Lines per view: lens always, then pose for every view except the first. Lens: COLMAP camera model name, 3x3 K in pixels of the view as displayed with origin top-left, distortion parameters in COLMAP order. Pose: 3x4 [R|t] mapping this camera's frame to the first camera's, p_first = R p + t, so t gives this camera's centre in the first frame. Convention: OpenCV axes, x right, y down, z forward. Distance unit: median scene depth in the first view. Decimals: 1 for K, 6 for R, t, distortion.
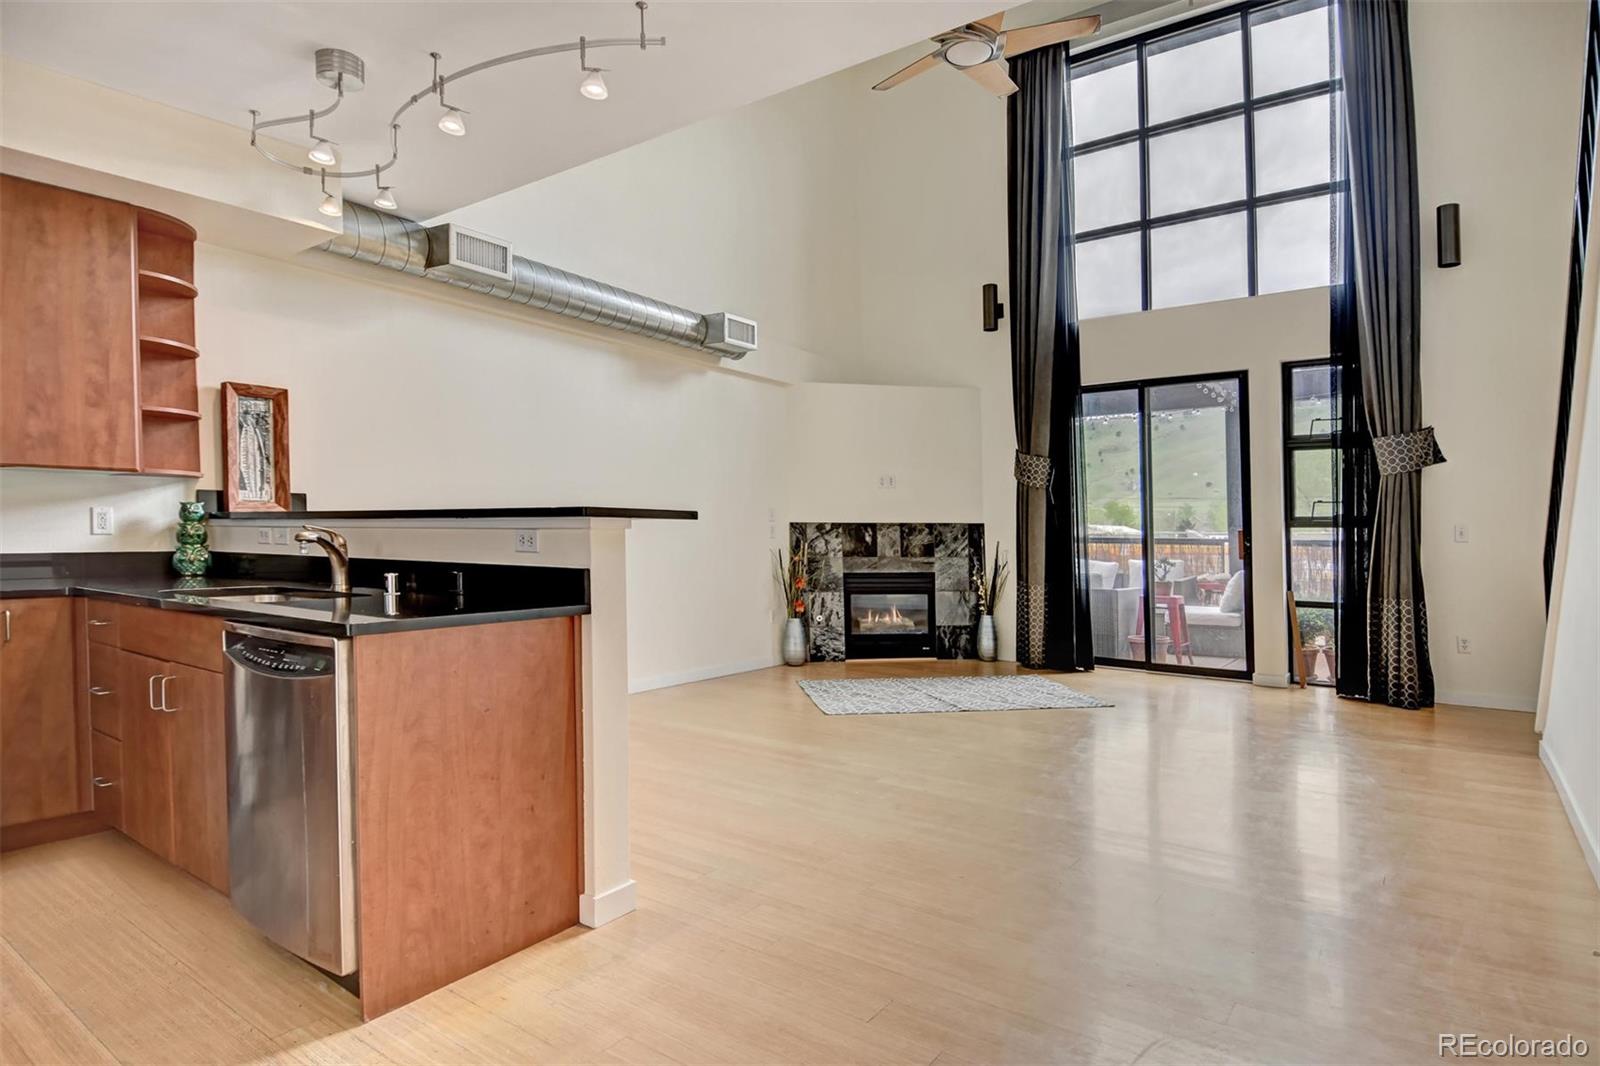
lens RADIAL K [[875.2, 0, 794.6], [0, 875.2, 543.9], [0, 0, 1]] dist [0.011607, -0.017143]
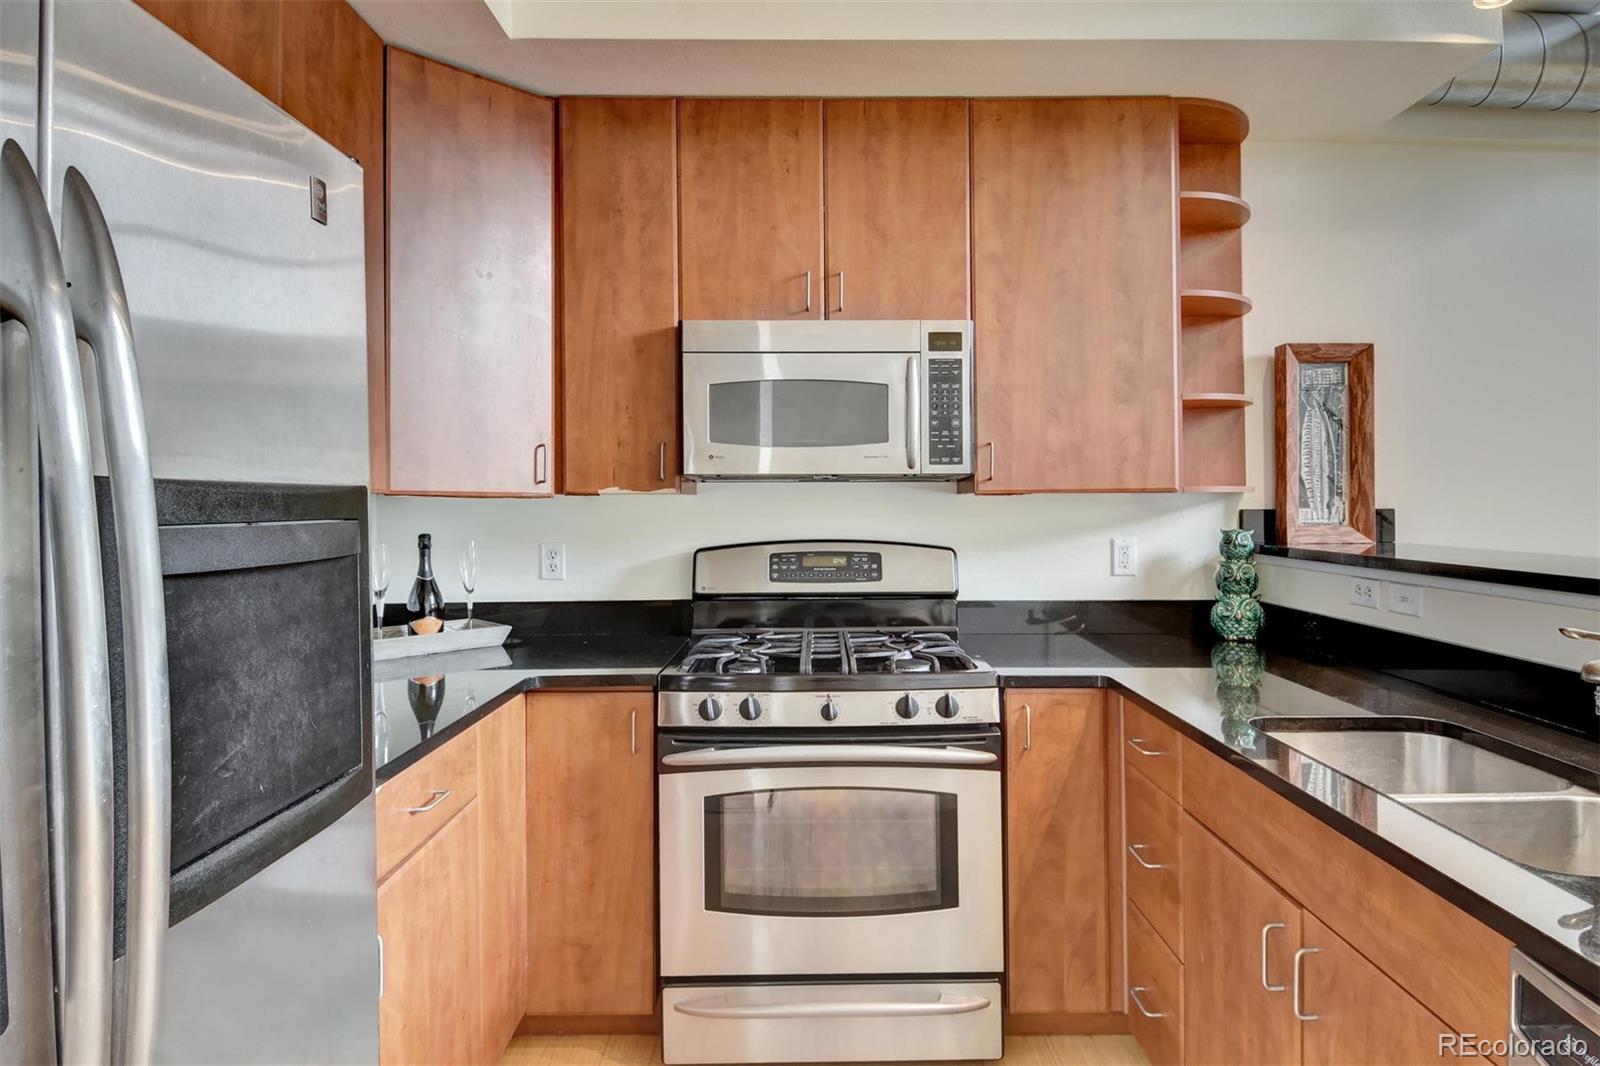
lens RADIAL K [[875.2, 0, 824.5], [0, 875.2, 517.9], [0, 0, 1]] dist [0.011607, -0.017143]
pose [[0.587960, 0.009440, -0.808835, -0.342679], [-0.005447, 0.999955, 0.007711, -0.062710], [0.808871, -0.000128, 0.587986, 0.362042]]
